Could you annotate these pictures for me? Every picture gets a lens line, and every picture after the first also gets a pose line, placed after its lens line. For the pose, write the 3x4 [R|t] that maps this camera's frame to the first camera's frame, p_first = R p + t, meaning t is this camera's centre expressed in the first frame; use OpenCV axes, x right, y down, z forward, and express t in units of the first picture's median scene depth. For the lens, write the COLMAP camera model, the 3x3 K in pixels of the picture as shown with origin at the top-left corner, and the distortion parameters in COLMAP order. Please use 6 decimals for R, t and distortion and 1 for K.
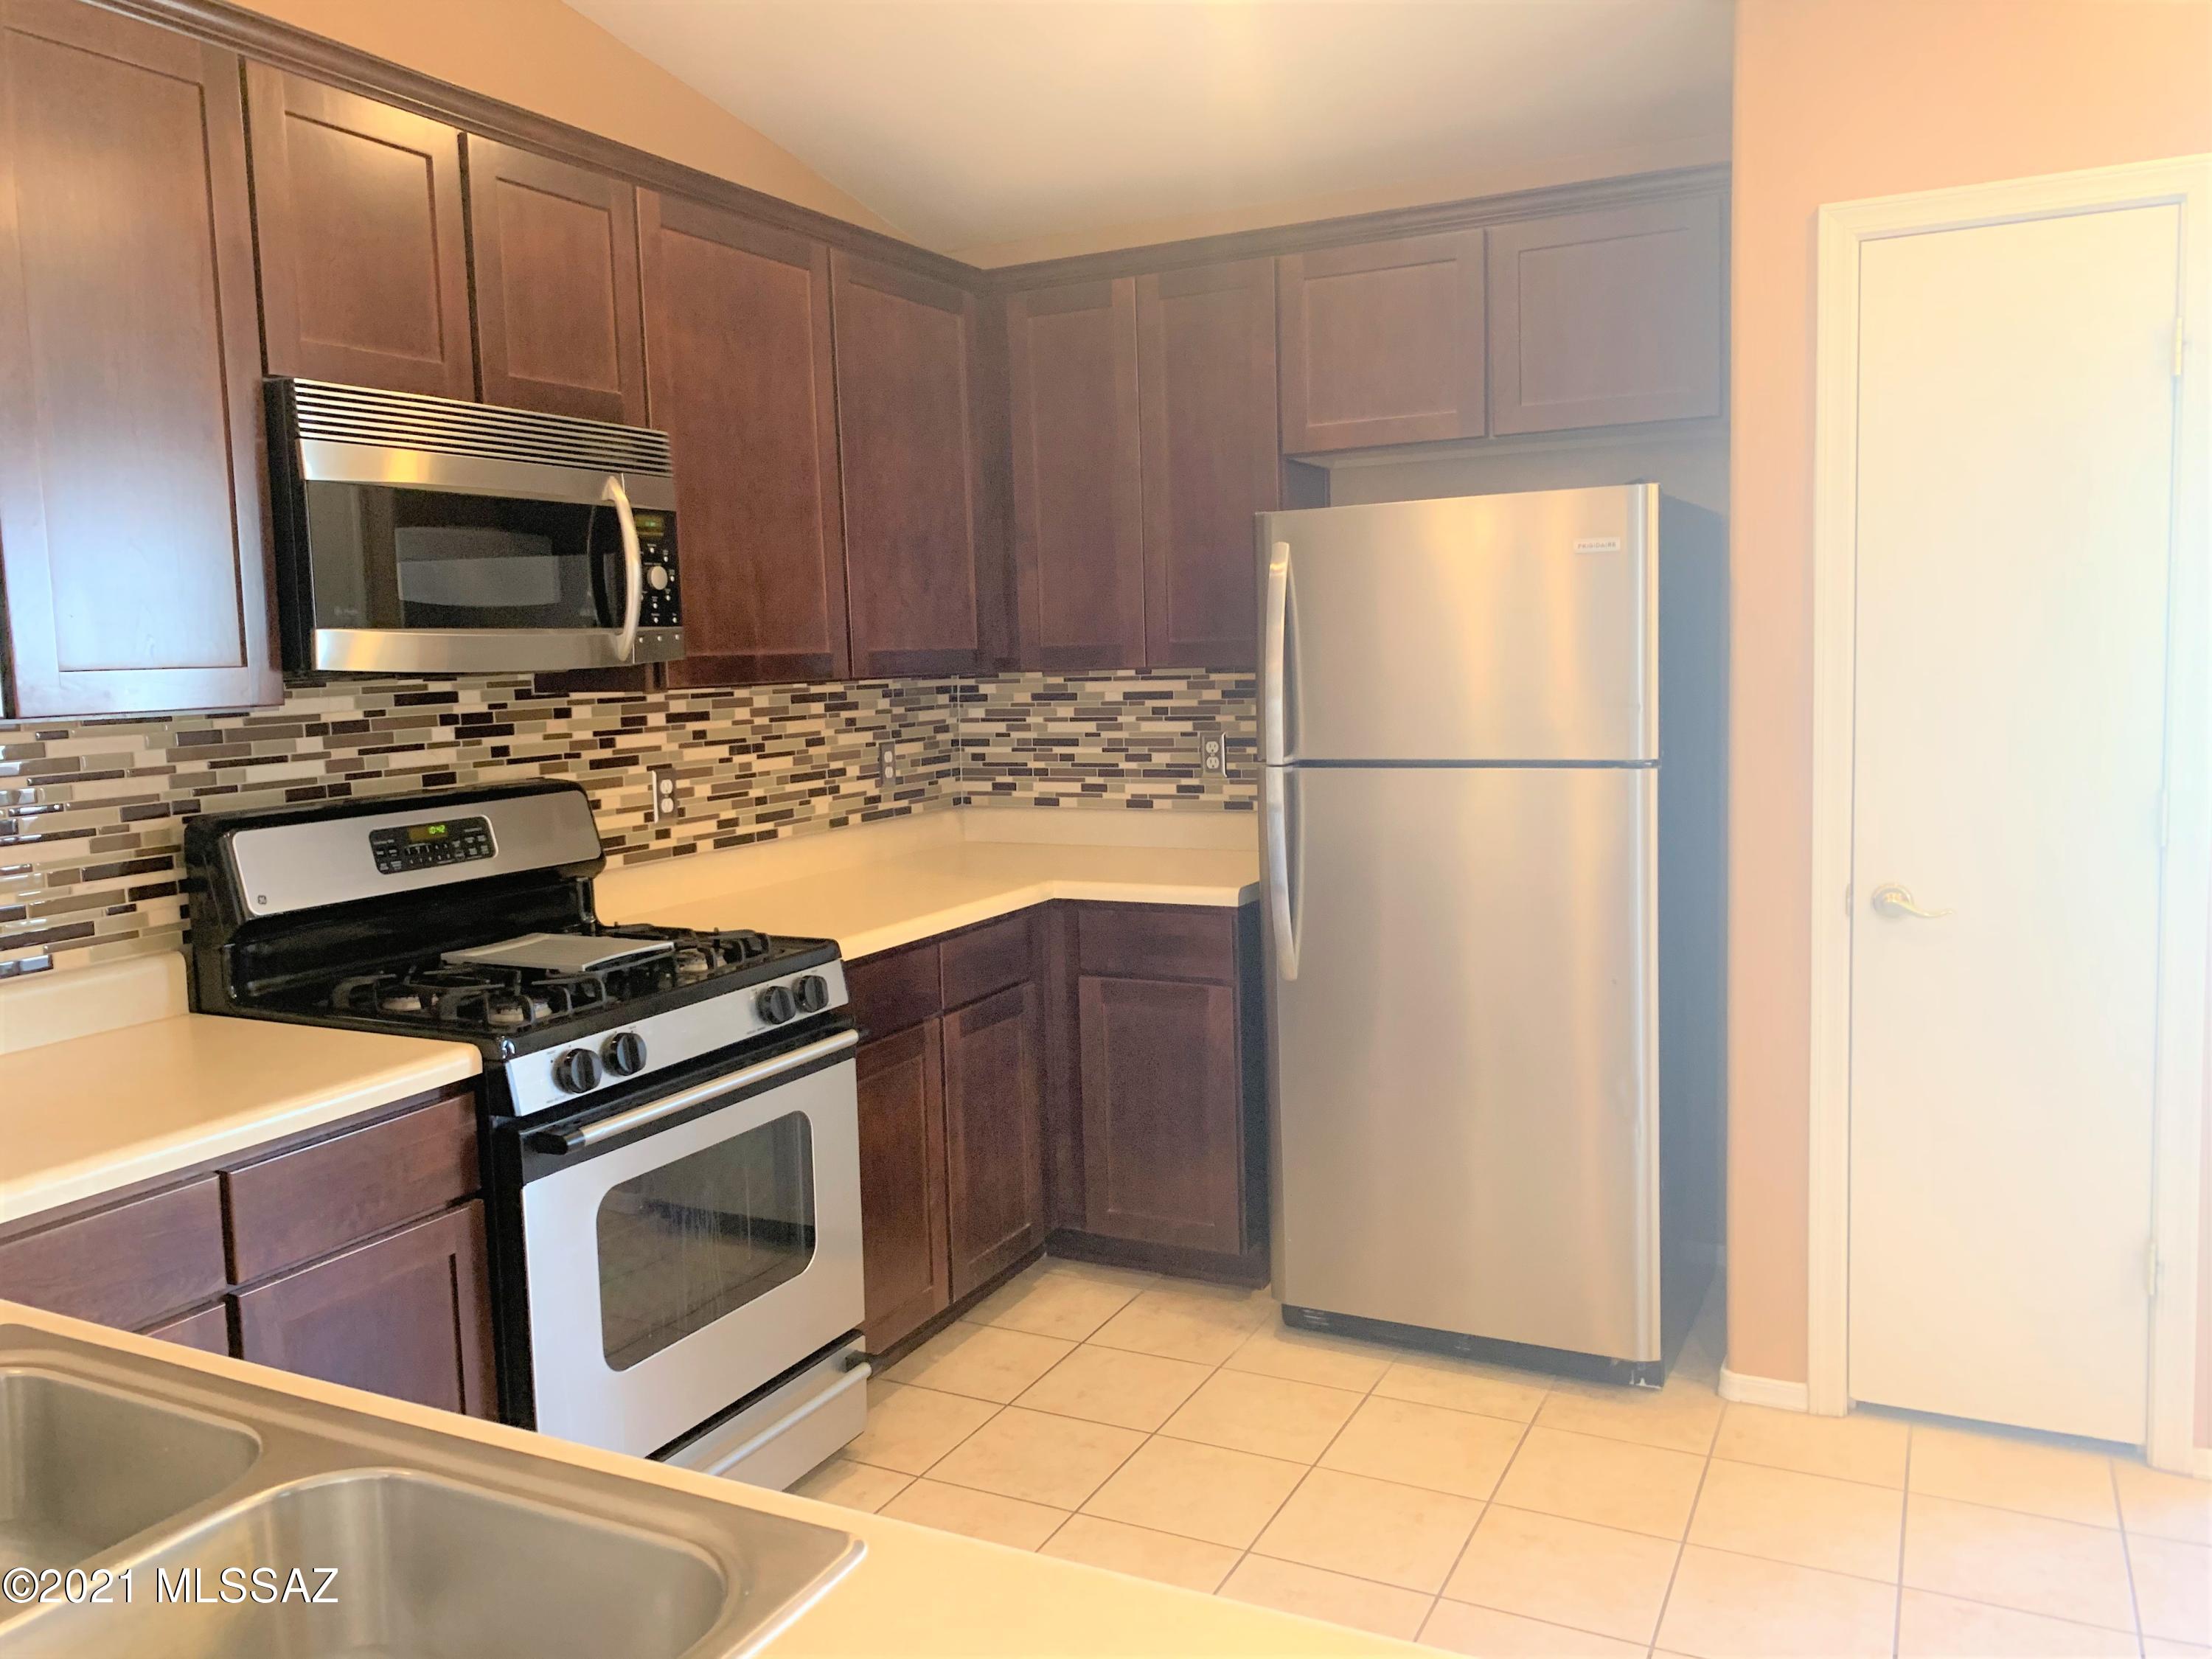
lens RADIAL K [[1679.3, 0, 1117.0], [0, 1679.3, 826.7], [0, 0, 1]] dist [0.034470, -0.045460]
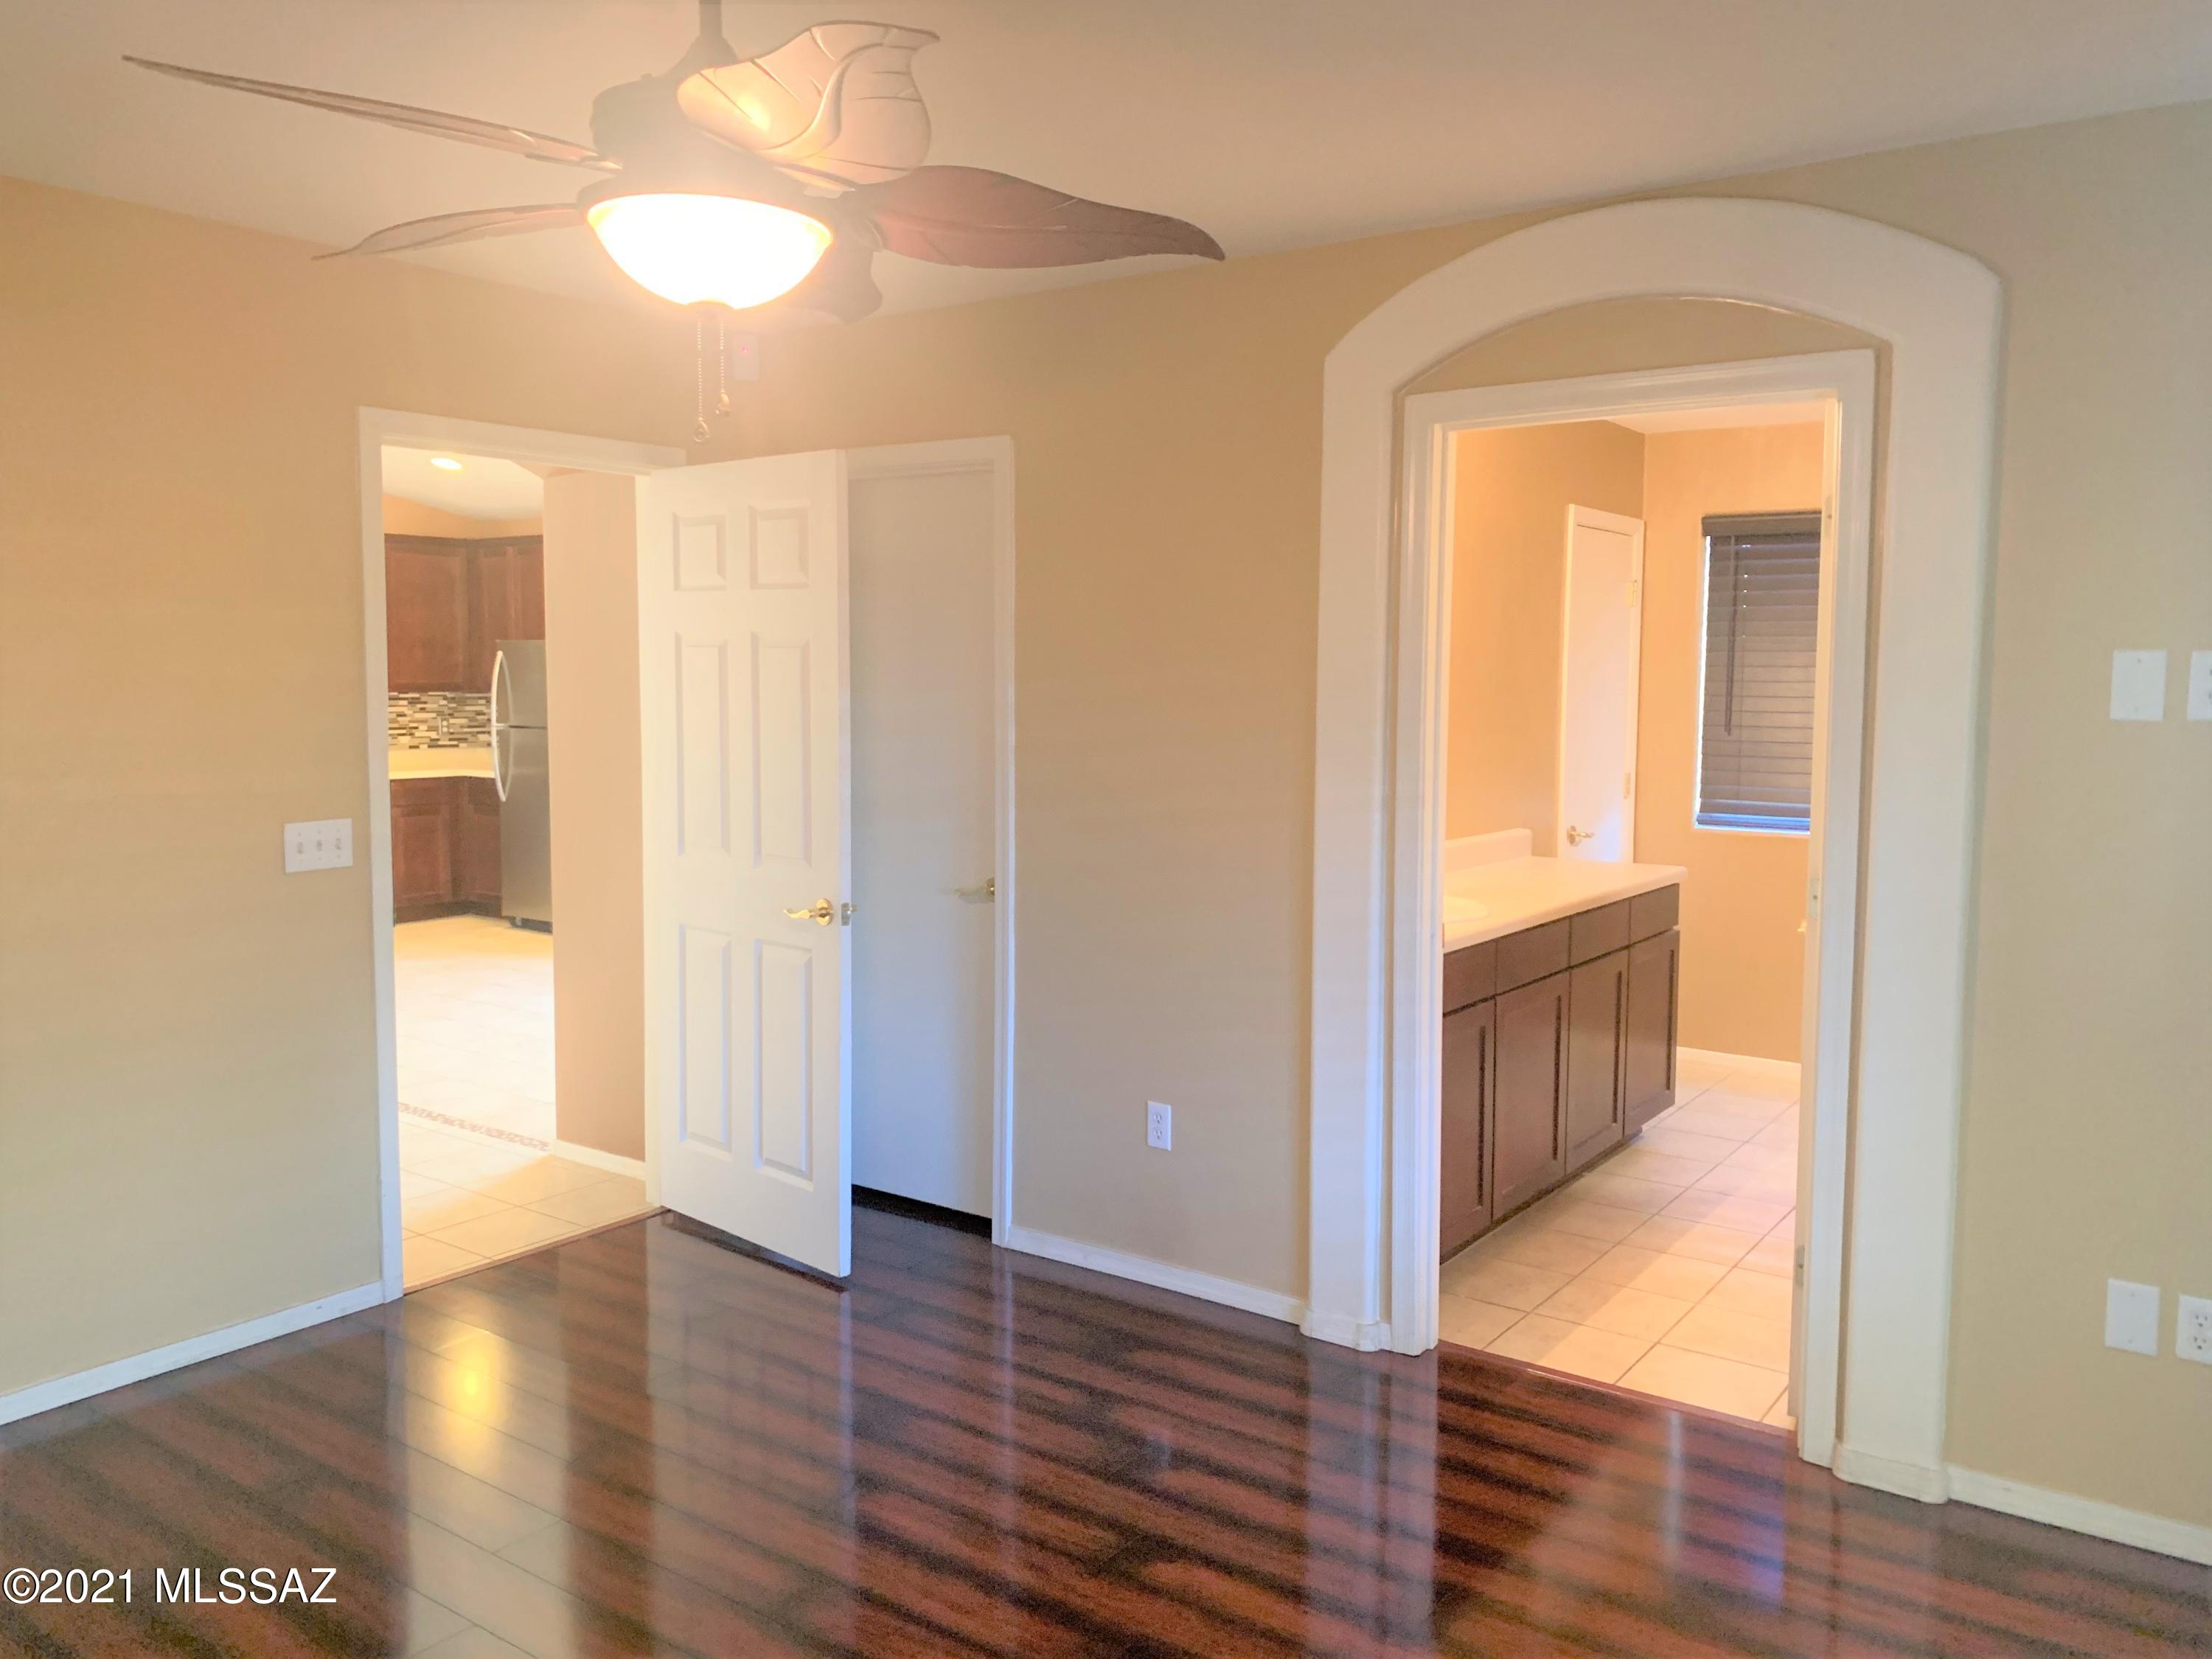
lens RADIAL K [[1679.3, 0, 1107.6], [0, 1679.3, 814.4], [0, 0, 1]] dist [0.034470, -0.045460]
pose [[0.986034, 0.051174, -0.158487, 1.713794], [-0.054274, 0.998409, -0.015292, 0.108573], [0.157452, 0.023680, 0.987243, -1.830512]]
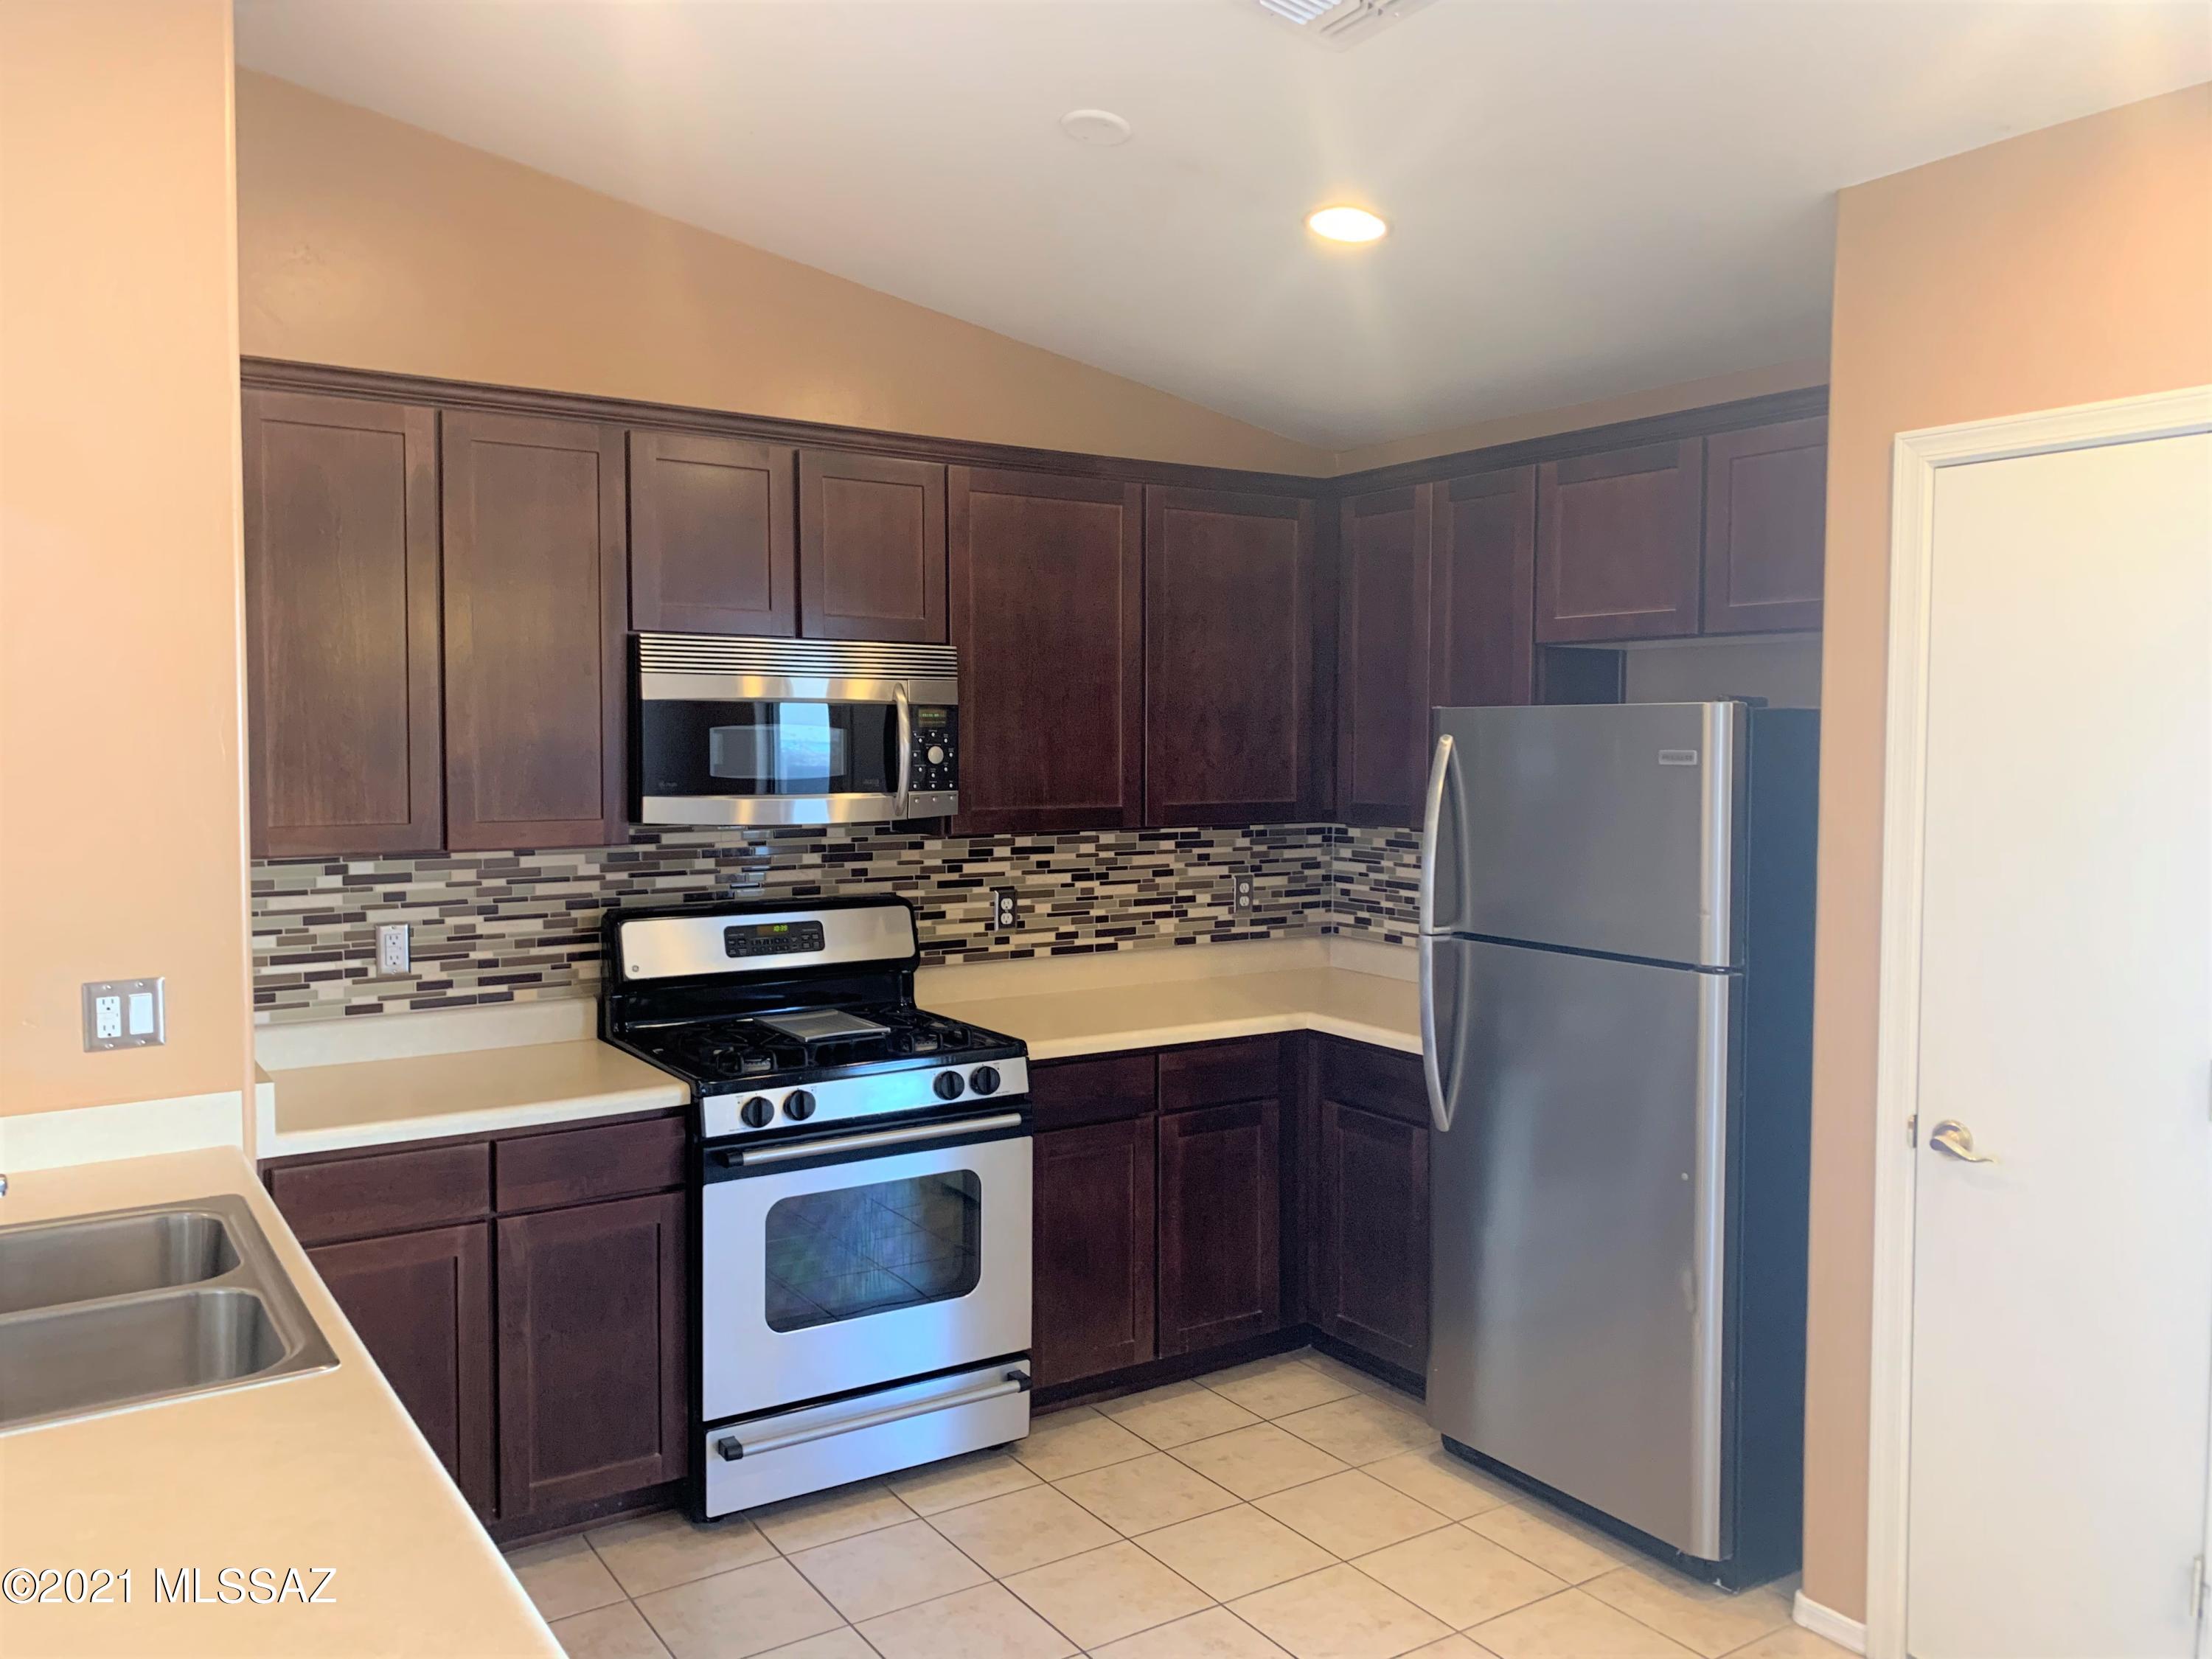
lens RADIAL K [[1679.3, 0, 1088.9], [0, 1679.3, 825.8], [0, 0, 1]] dist [0.034470, -0.045460]
pose [[0.863850, 0.060638, -0.500085, 0.477964], [-0.082481, 0.996357, -0.021663, -0.068988], [0.496950, 0.059961, 0.865705, -0.084807]]
